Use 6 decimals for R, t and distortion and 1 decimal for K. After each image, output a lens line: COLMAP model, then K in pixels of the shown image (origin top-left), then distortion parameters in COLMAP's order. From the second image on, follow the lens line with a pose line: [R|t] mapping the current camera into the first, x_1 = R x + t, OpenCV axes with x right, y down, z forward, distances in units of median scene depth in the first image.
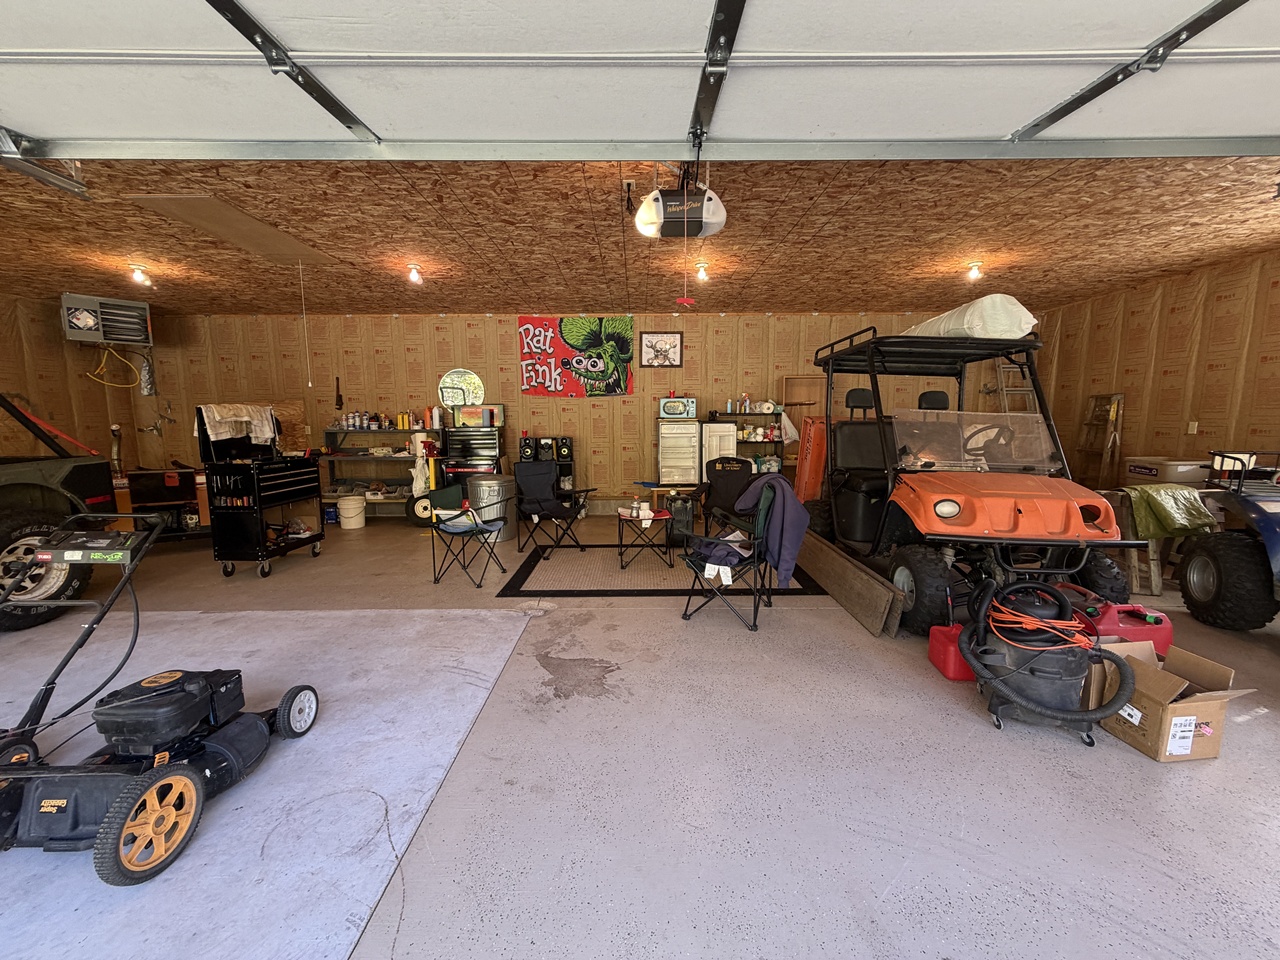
lens RADIAL K [[508.1, 0, 638.1], [0, 508.1, 481.5], [0, 0, 1]] dist [0.001520, -0.000461]
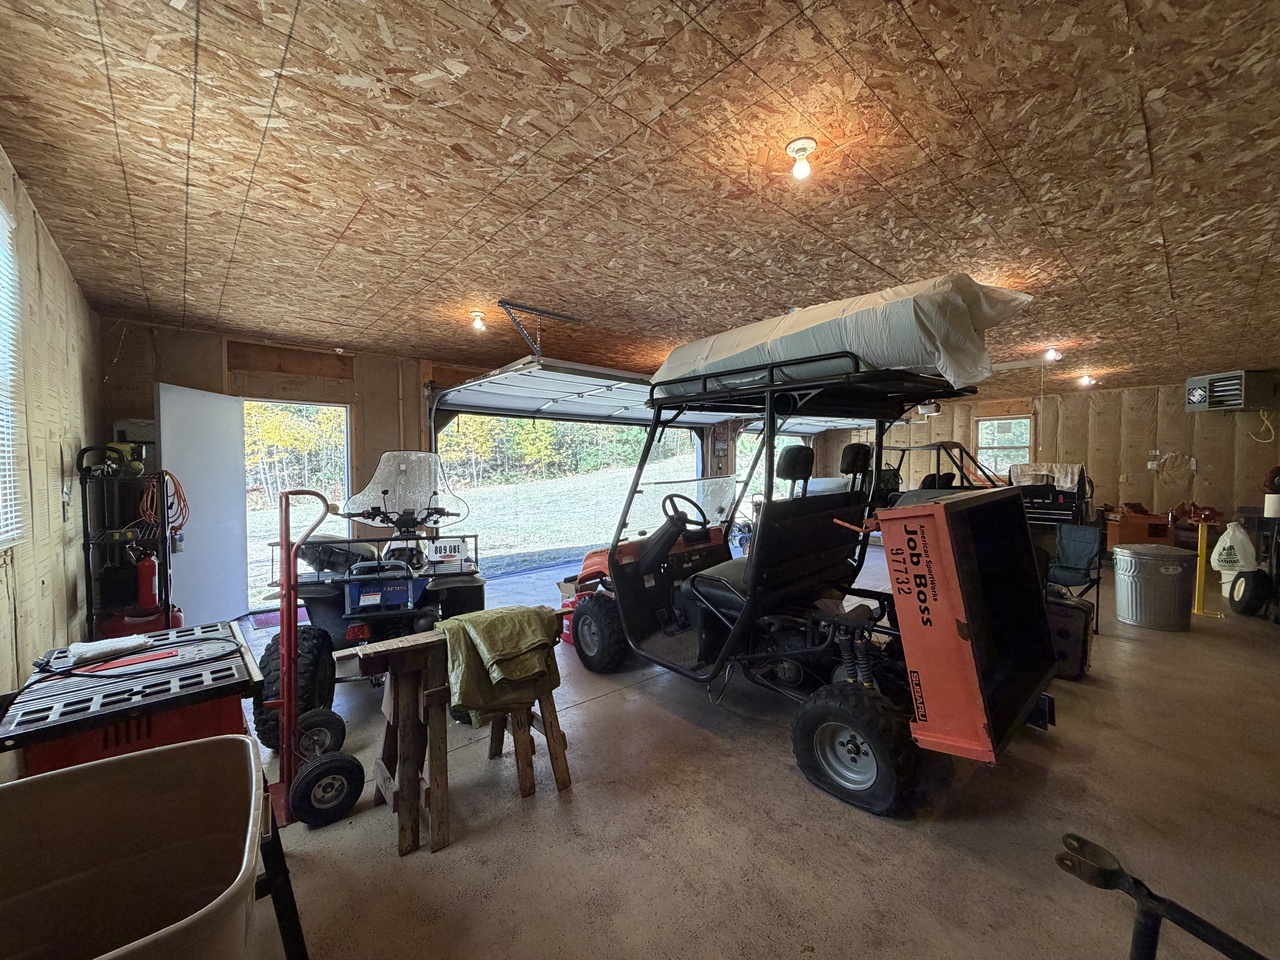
lens RADIAL K [[508.1, 0, 642.2], [0, 508.1, 482.0], [0, 0, 1]] dist [0.001520, -0.000461]
pose [[-0.742865, 0.030109, -0.668764, 0.743389], [-0.076593, 0.988605, 0.129588, -0.134865], [0.665045, 0.147489, -0.732094, 0.888071]]
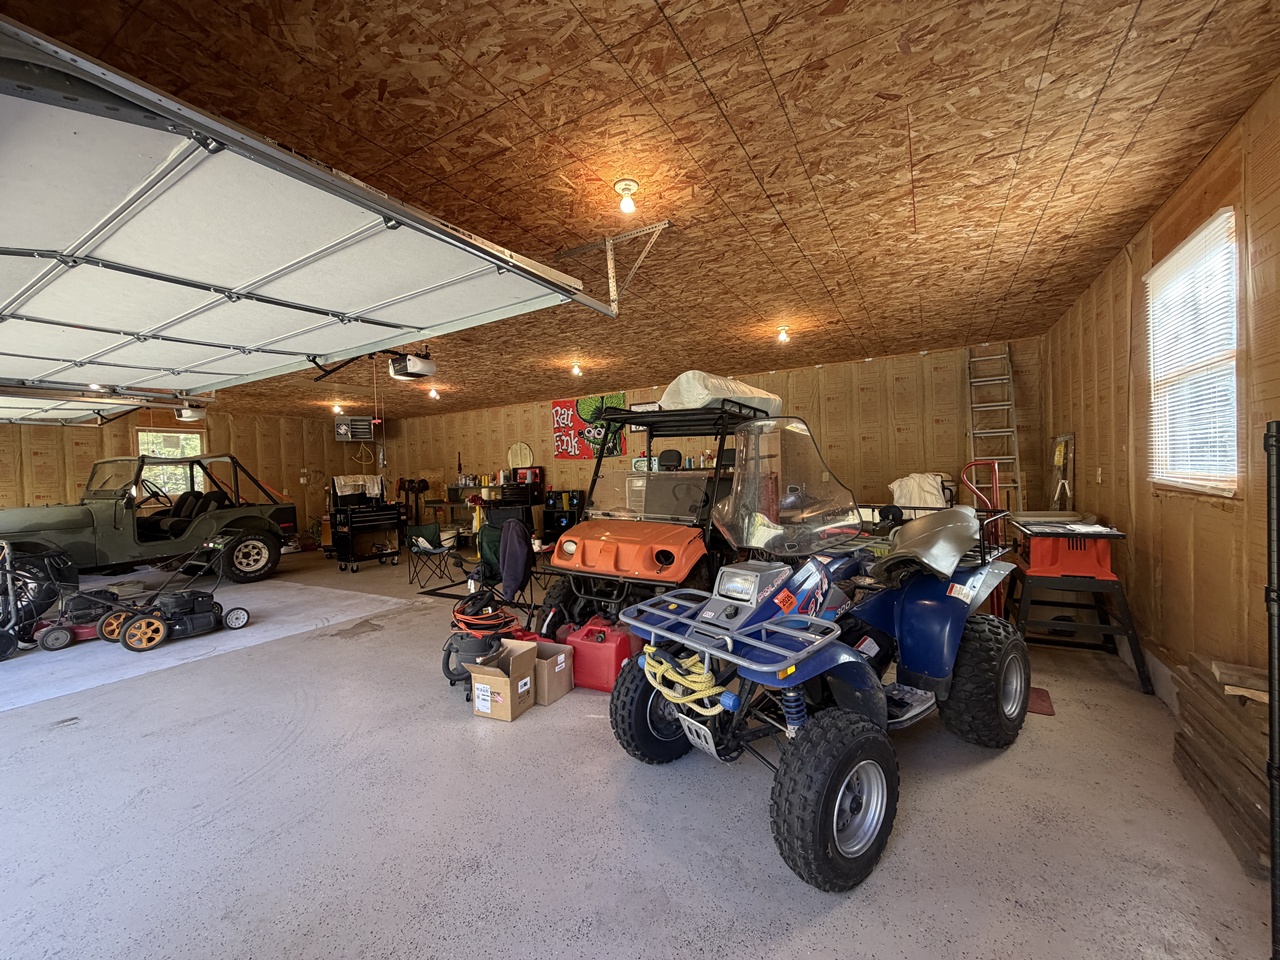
lens RADIAL K [[508.1, 0, 637.6], [0, 508.1, 482.6], [0, 0, 1]] dist [0.001520, -0.000461]
pose [[0.863702, -0.015244, -0.503773, 0.652559], [-0.031508, 0.995954, -0.084156, -0.003778], [0.503018, 0.088559, 0.859727, -0.029024]]
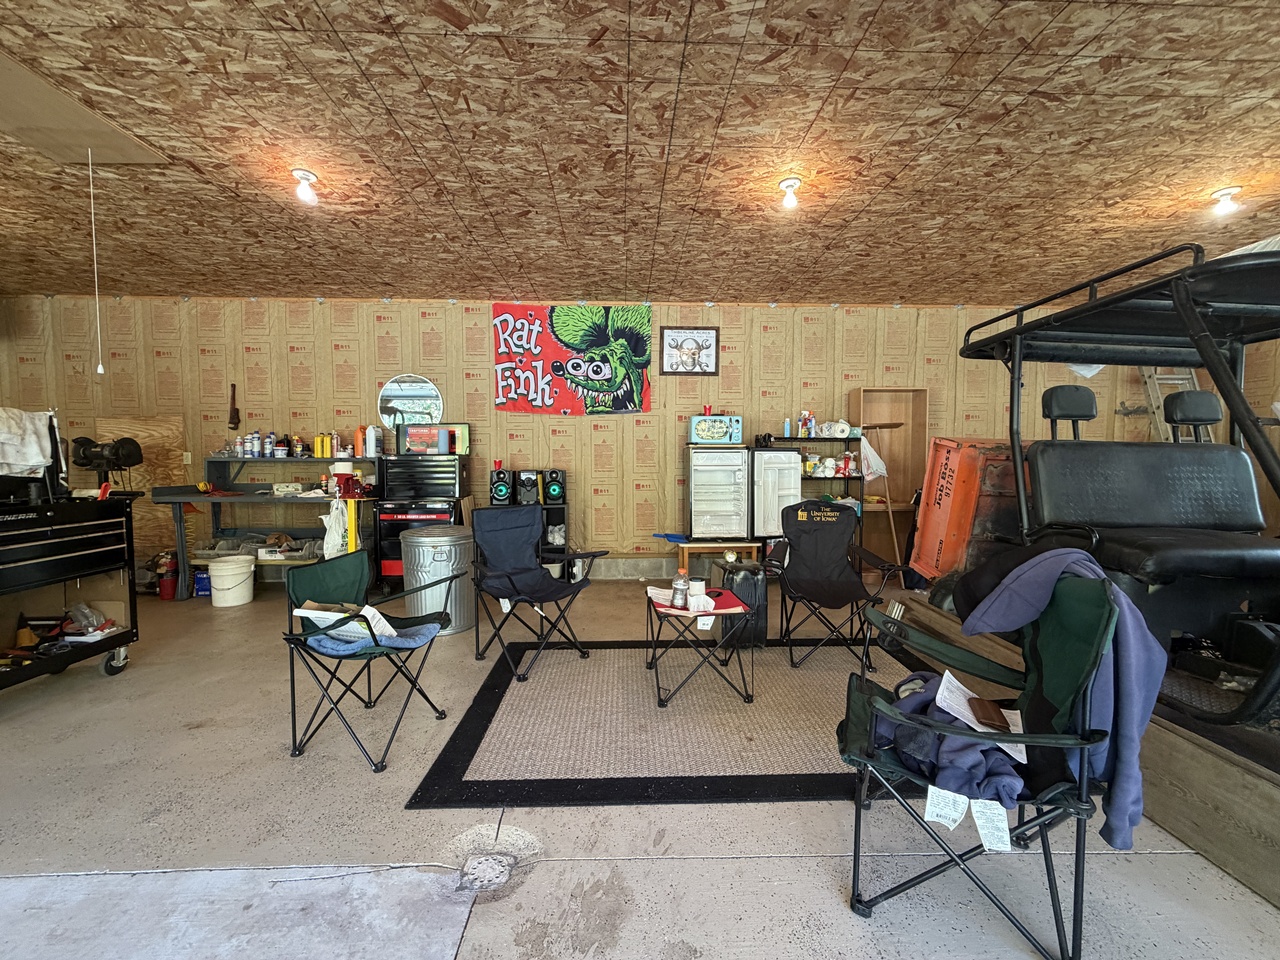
lens RADIAL K [[508.1, 0, 638.4], [0, 508.1, 481.3], [0, 0, 1]] dist [0.001520, -0.000461]
pose [[0.999608, 0.004478, 0.027652, -0.048698], [-0.002420, 0.997254, -0.074018, -0.019761], [-0.027907, 0.073922, 0.996873, 0.298531]]
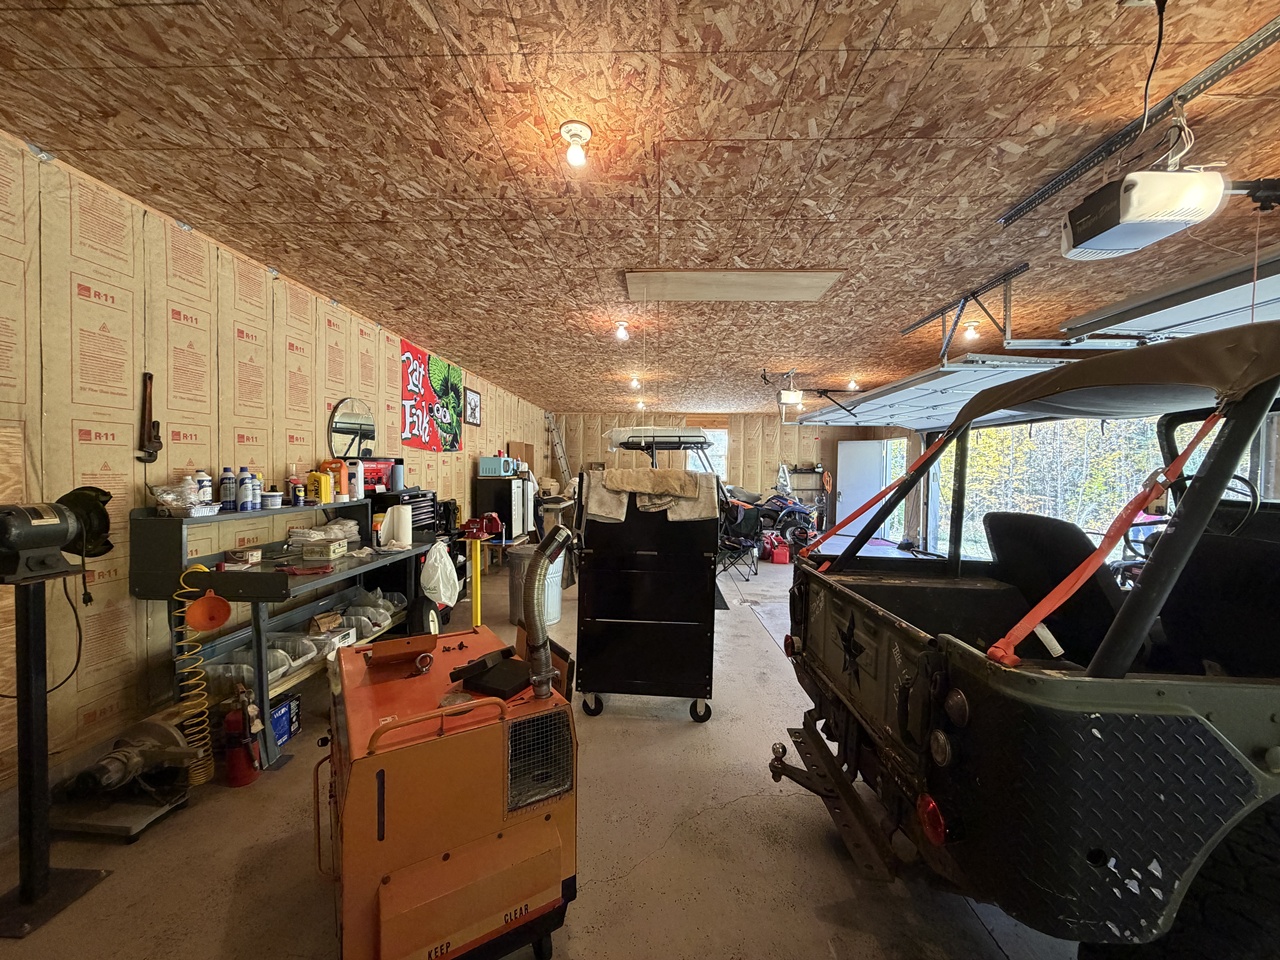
lens RADIAL K [[508.1, 0, 639.2], [0, 508.1, 478.3], [0, 0, 1]] dist [0.001520, -0.000461]
pose [[0.042177, -0.016189, 0.998979, -0.972224], [0.108028, 0.994081, 0.011548, -0.100231], [-0.993253, 0.107431, 0.043676, 0.666089]]
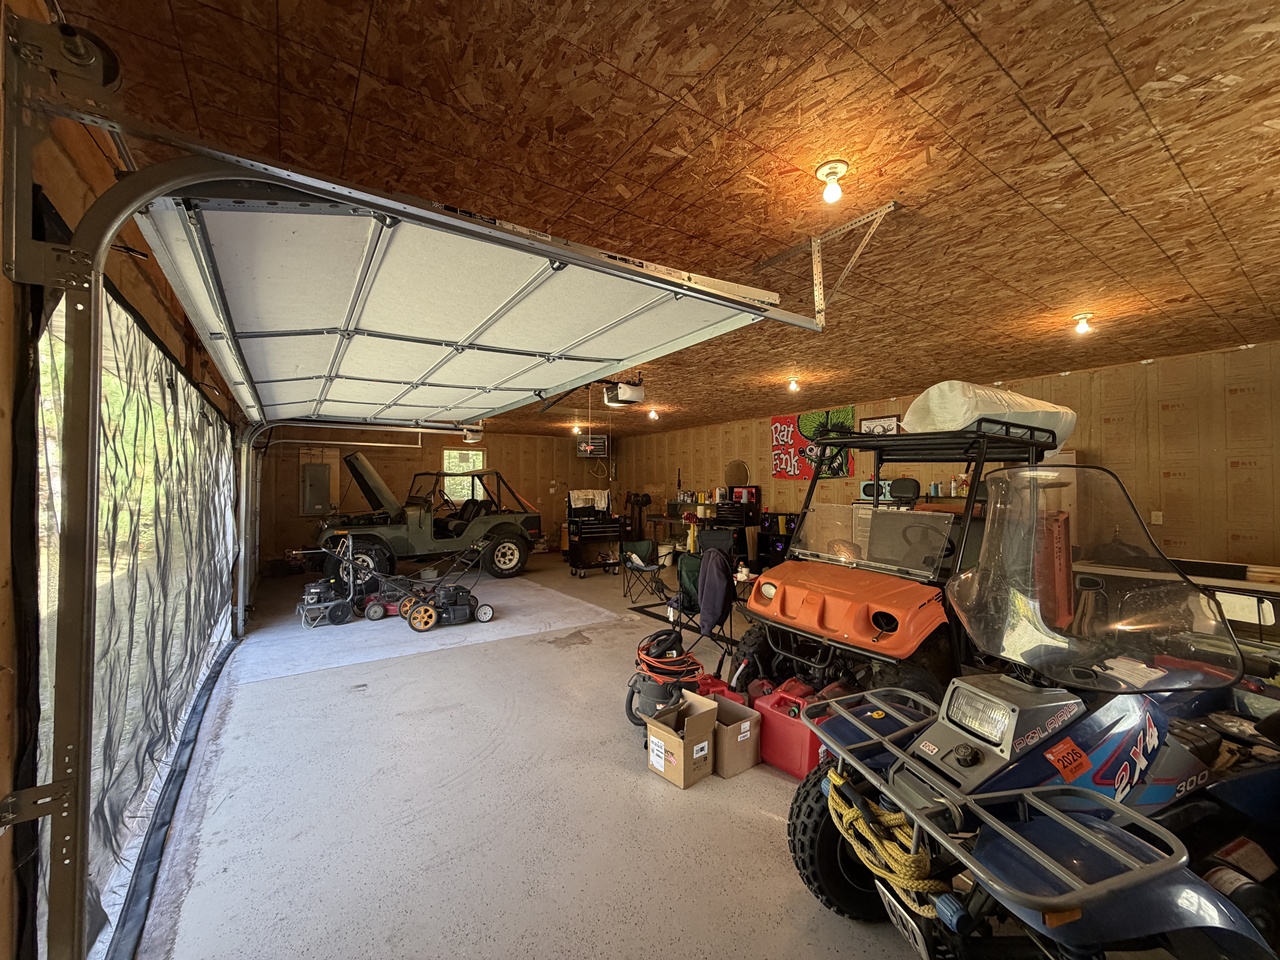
lens RADIAL K [[508.1, 0, 638.4], [0, 508.1, 481.6], [0, 0, 1]] dist [0.001520, -0.000461]
pose [[0.566685, -0.006080, -0.823912, 0.641906], [-0.100858, 0.991941, -0.076690, -0.034275], [0.817738, 0.126558, 0.561505, 0.028276]]
